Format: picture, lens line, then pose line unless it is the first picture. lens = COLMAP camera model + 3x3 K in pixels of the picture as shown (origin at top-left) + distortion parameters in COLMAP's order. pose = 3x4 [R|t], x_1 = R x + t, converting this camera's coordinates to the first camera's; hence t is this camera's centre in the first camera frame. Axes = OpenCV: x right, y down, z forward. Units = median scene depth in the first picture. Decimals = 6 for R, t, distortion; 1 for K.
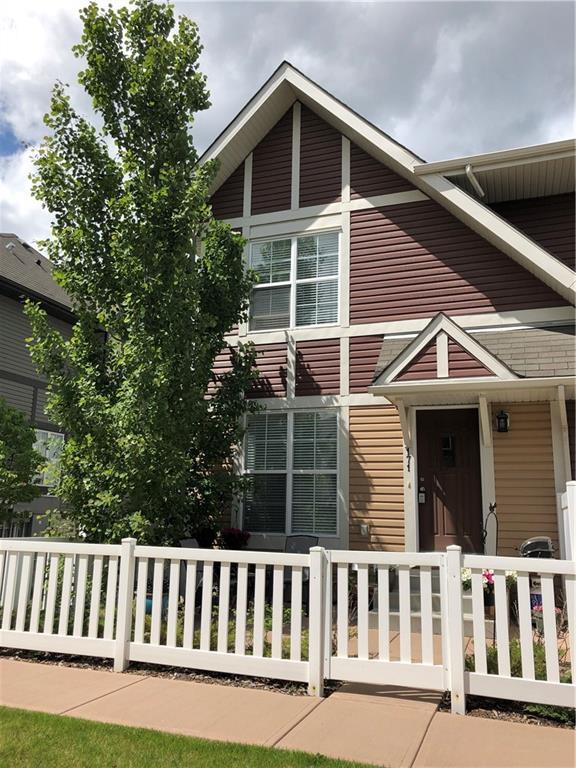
lens RADIAL K [[638.5, 0, 281.9], [0, 638.5, 383.6], [0, 0, 1]] dist [0.011486, -0.012924]
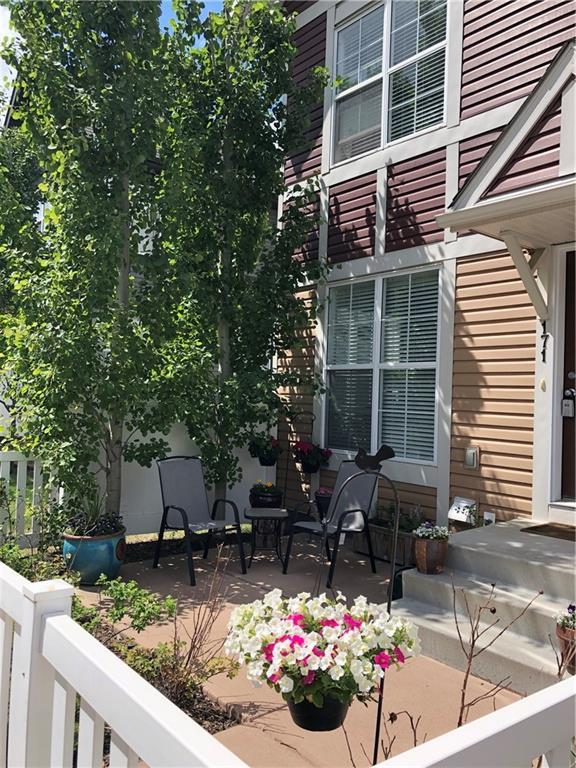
lens RADIAL K [[638.5, 0, 290.6], [0, 638.5, 386.4], [0, 0, 1]] dist [0.011486, -0.012924]
pose [[0.869749, -0.000564, -0.493494, 0.266702], [0.078955, 0.987277, 0.138025, 0.058815], [0.487137, -0.159011, 0.858727, 0.373512]]
